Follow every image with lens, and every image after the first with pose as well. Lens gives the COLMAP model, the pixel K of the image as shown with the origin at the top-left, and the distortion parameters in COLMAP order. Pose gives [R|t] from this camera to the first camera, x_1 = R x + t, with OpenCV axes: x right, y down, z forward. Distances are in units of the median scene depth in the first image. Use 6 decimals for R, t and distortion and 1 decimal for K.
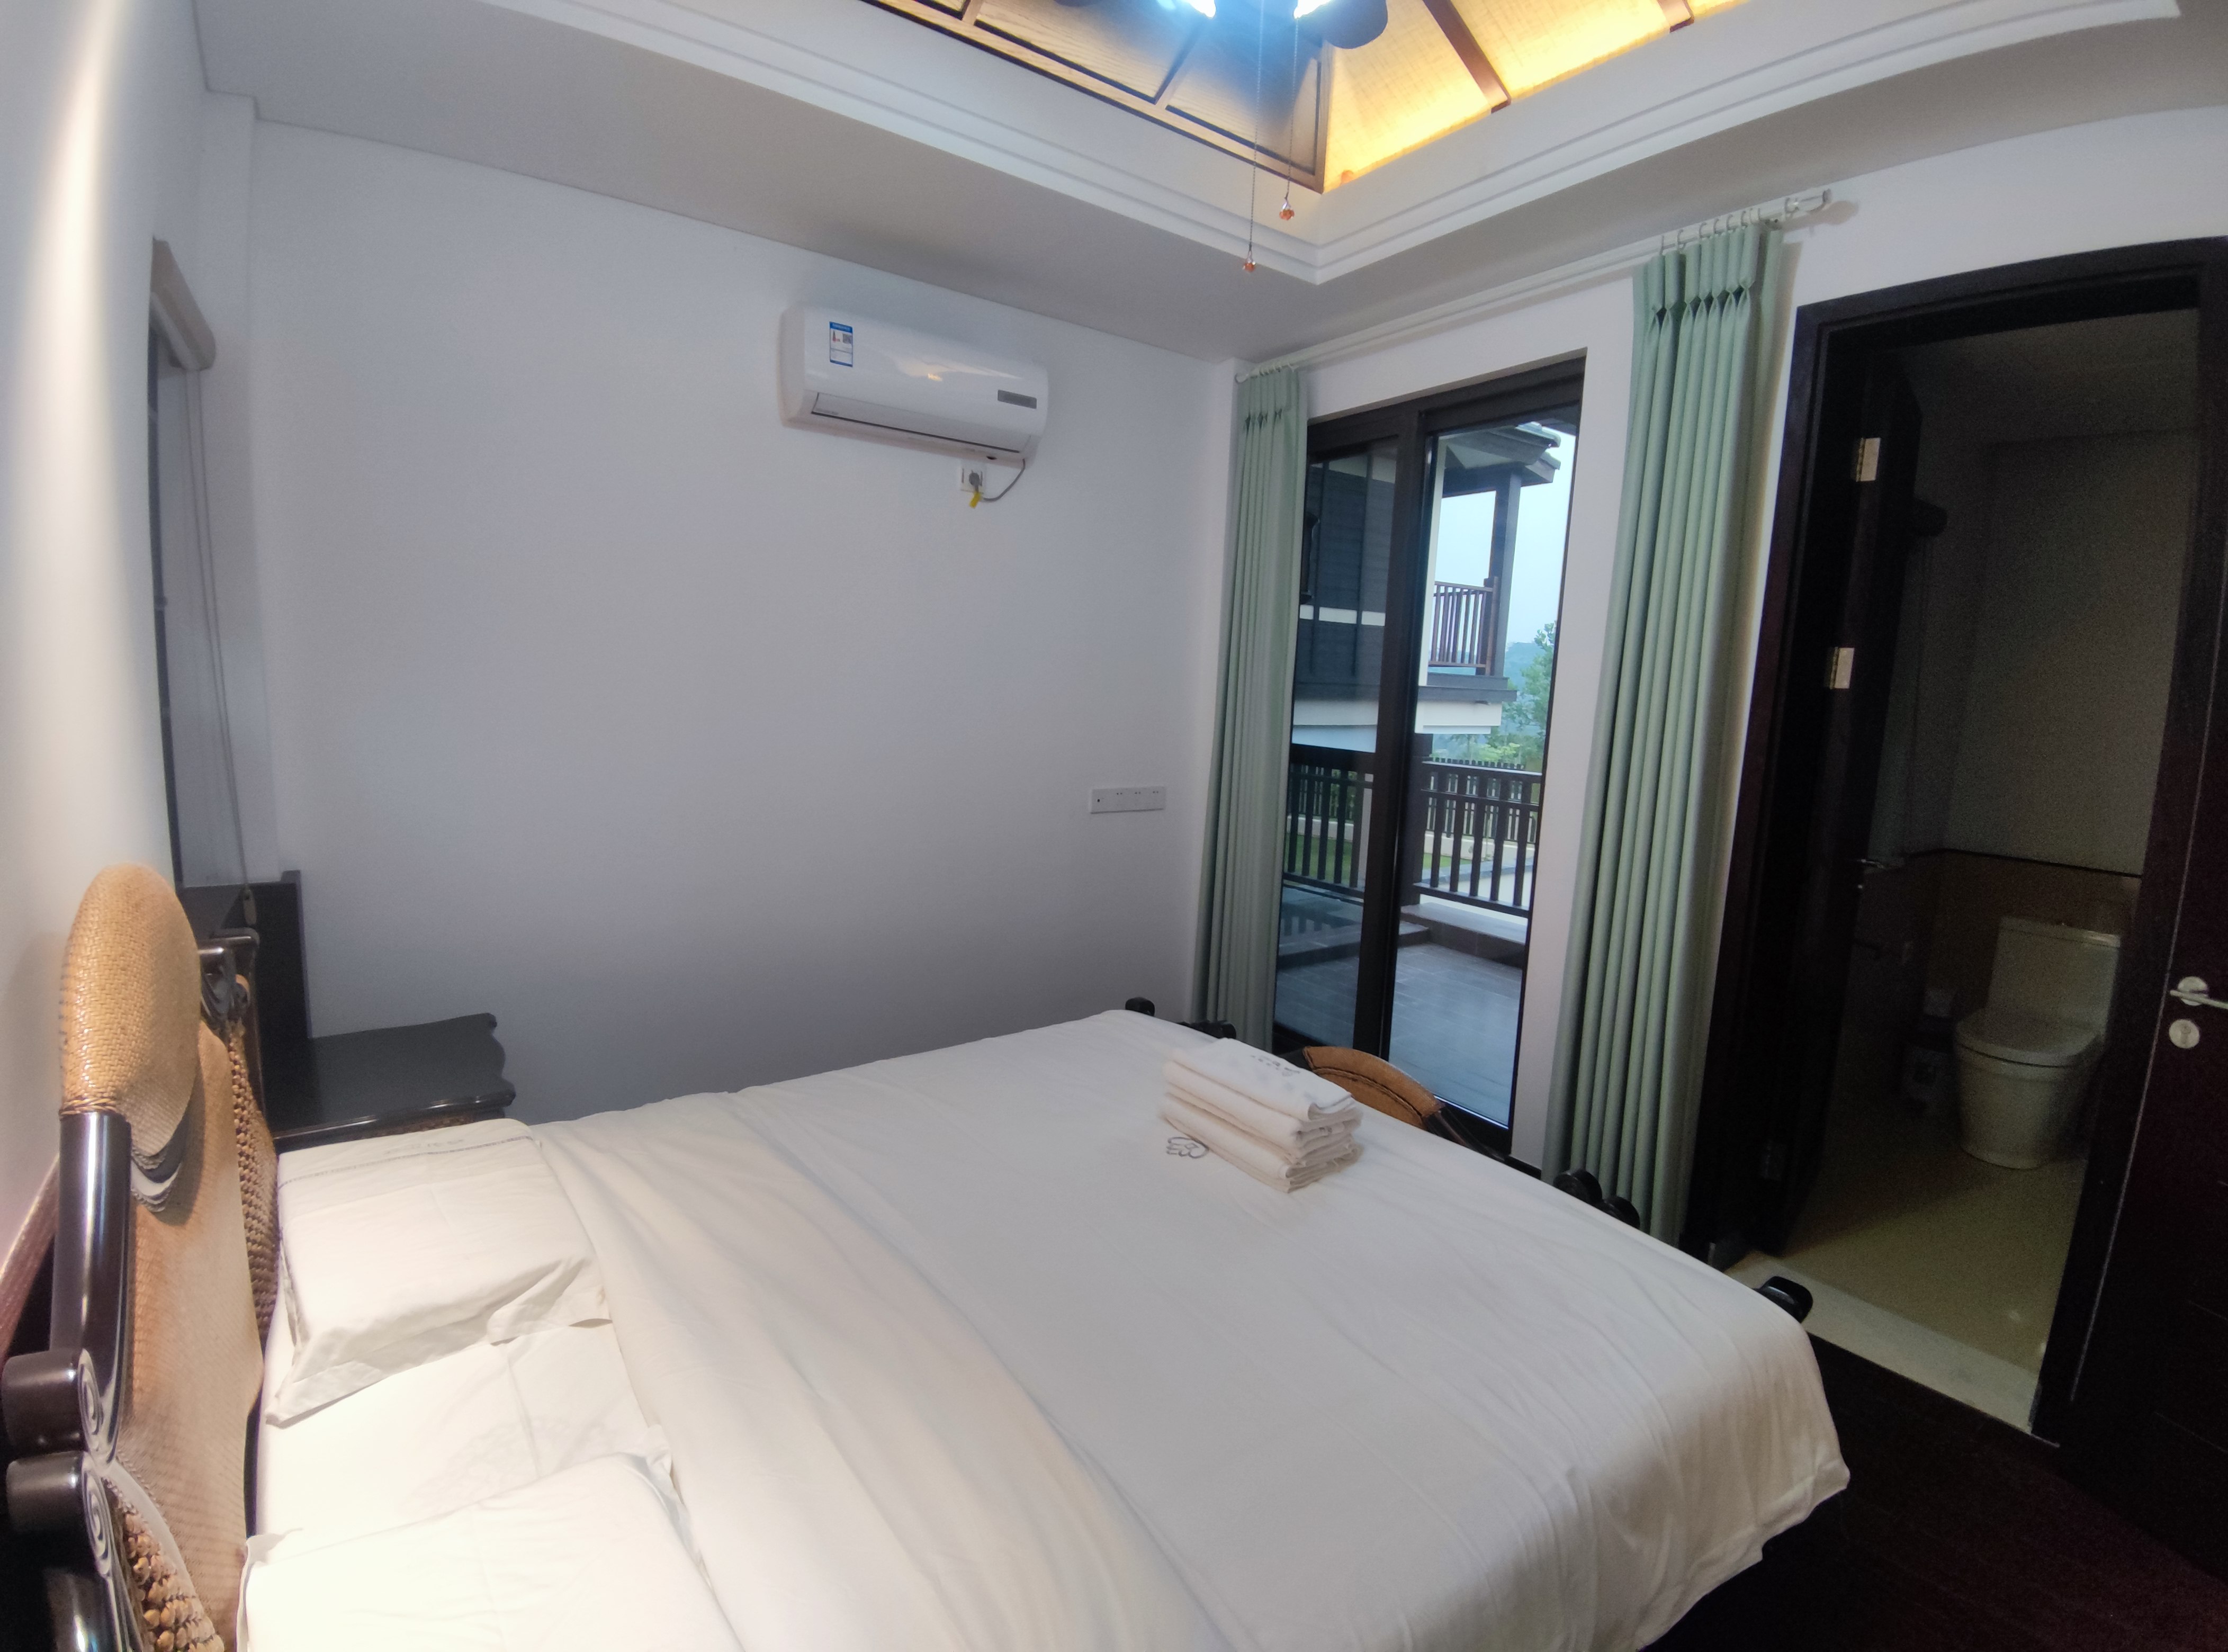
lens RADIAL K [[1046.9, 0, 1107.3], [0, 1046.9, 828.7], [0, 0, 1]] dist [-0.002859, -0.000725]
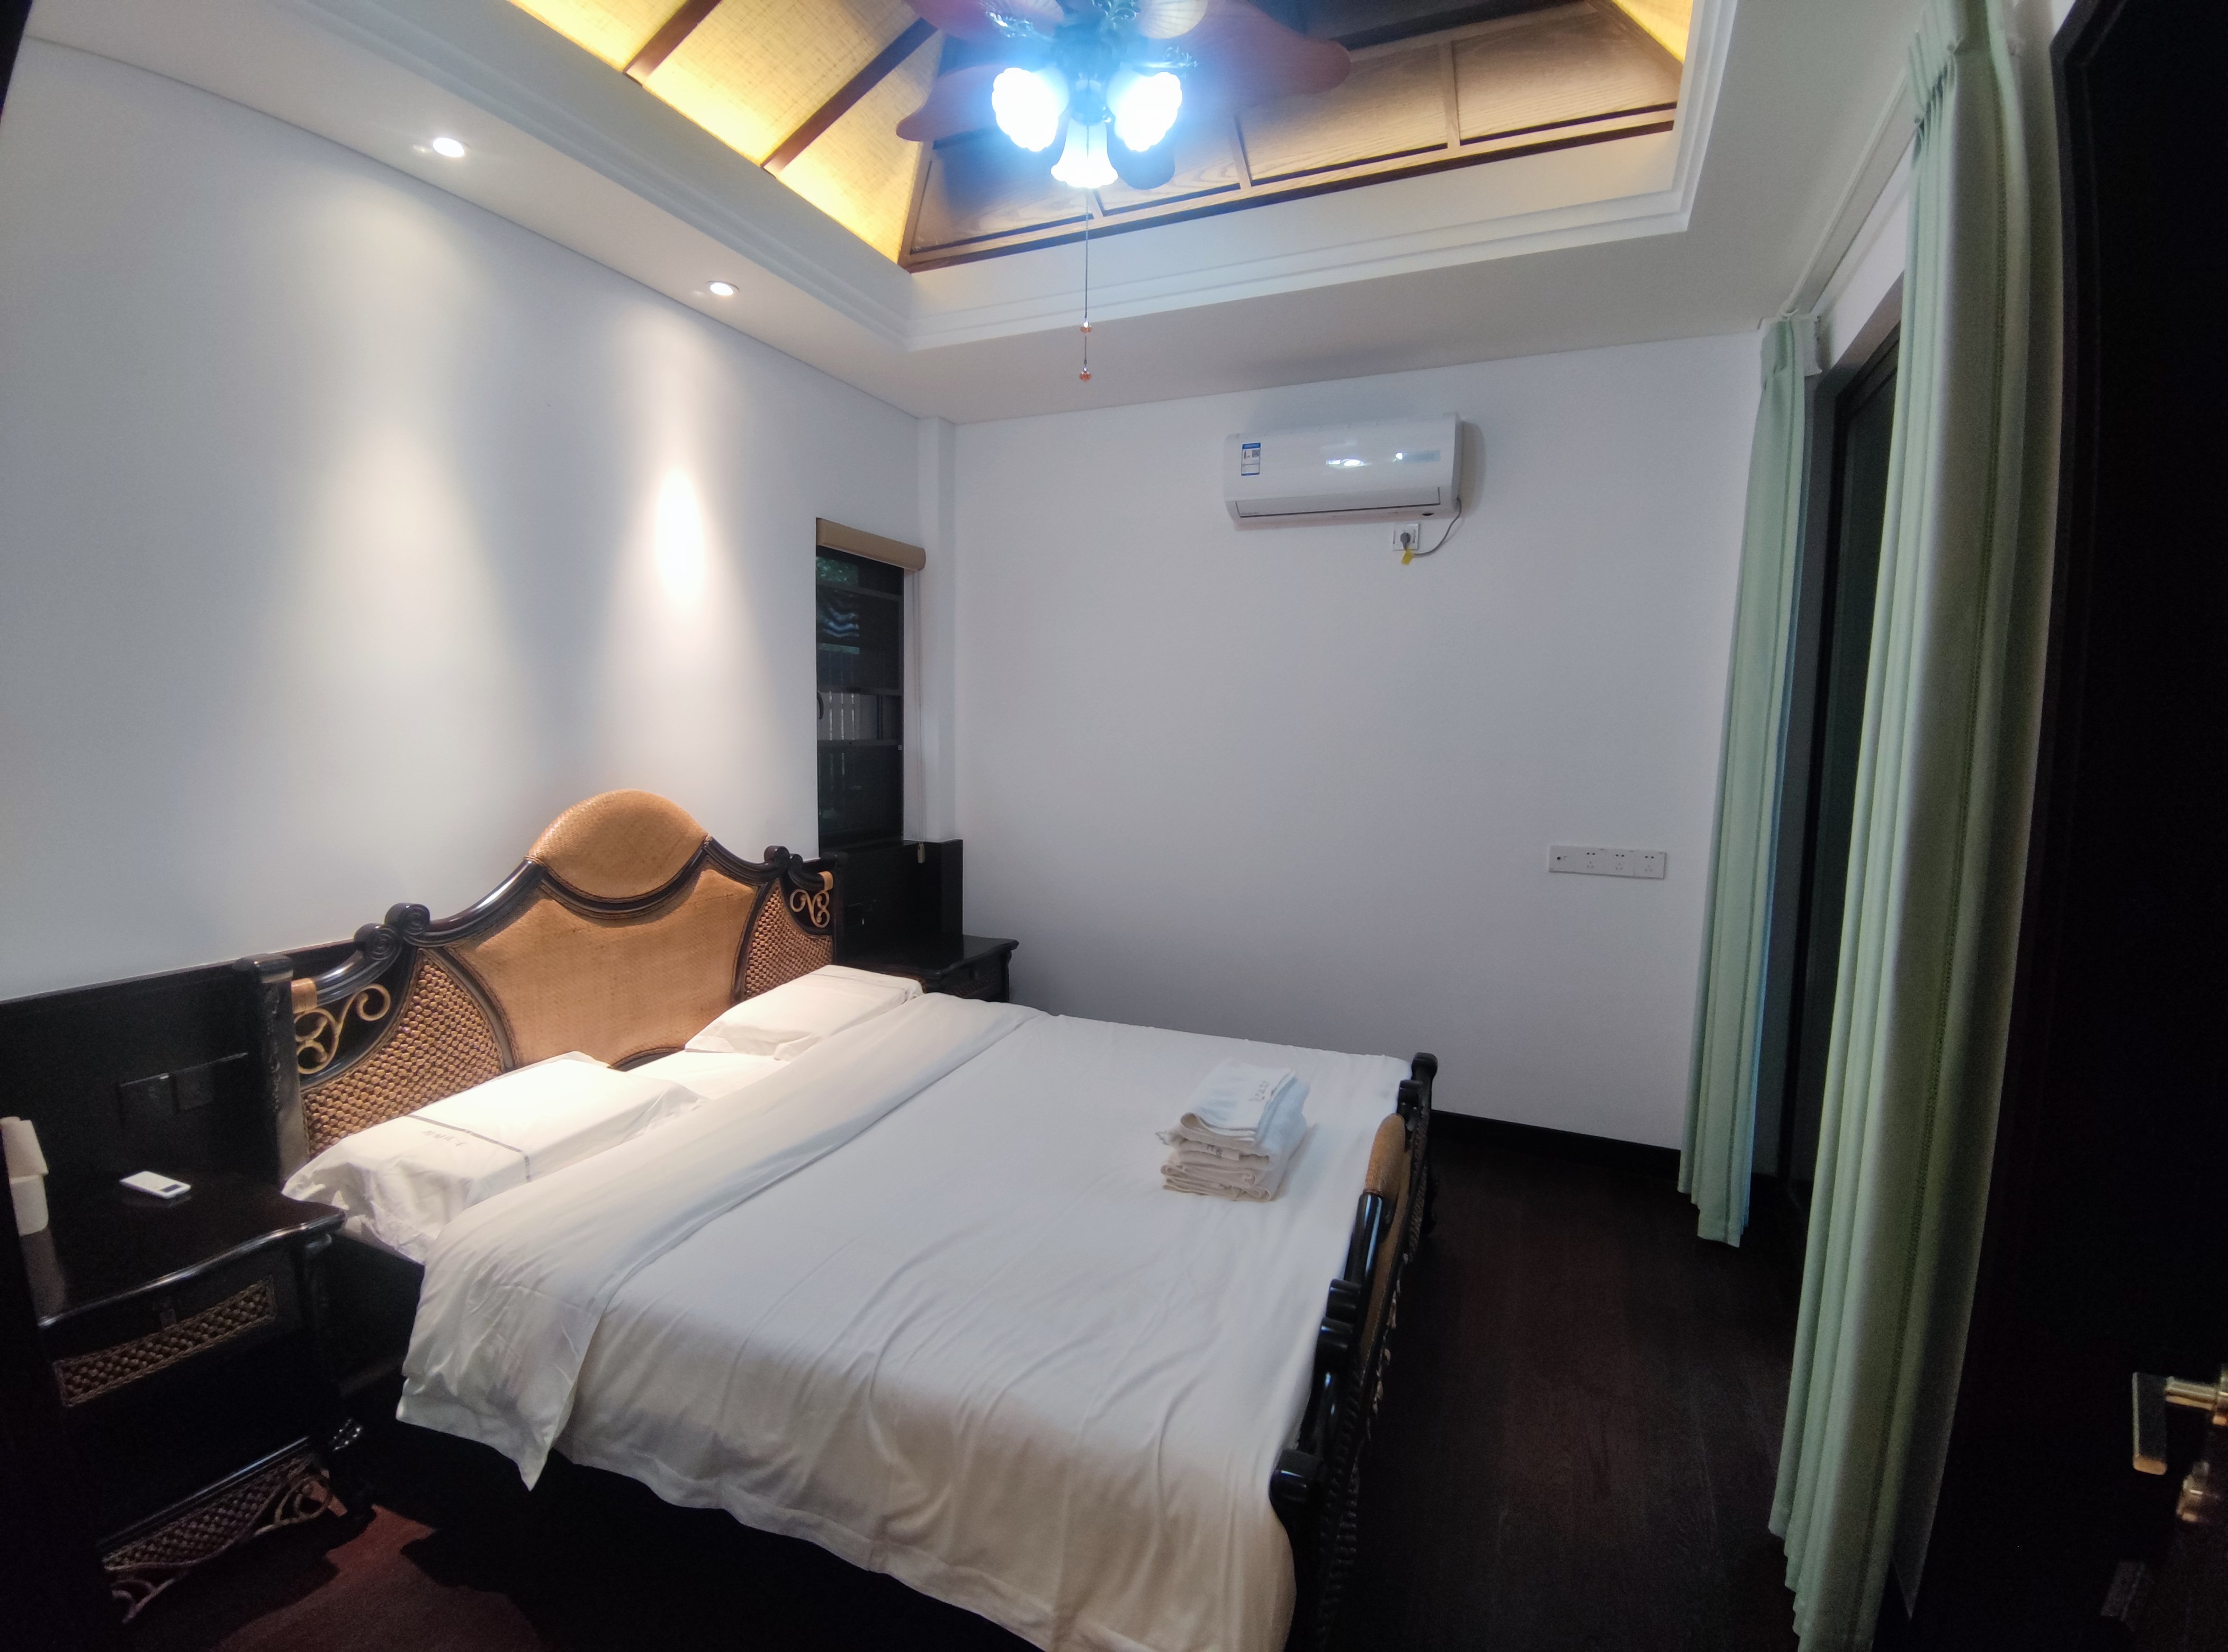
lens RADIAL K [[1046.9, 0, 1105.7], [0, 1046.9, 820.9], [0, 0, 1]] dist [-0.002859, -0.000725]
pose [[0.490810, 0.051857, -0.869722, 0.758607], [-0.123137, 0.992336, -0.010323, -0.001877], [0.862521, 0.112161, 0.493434, 0.283038]]
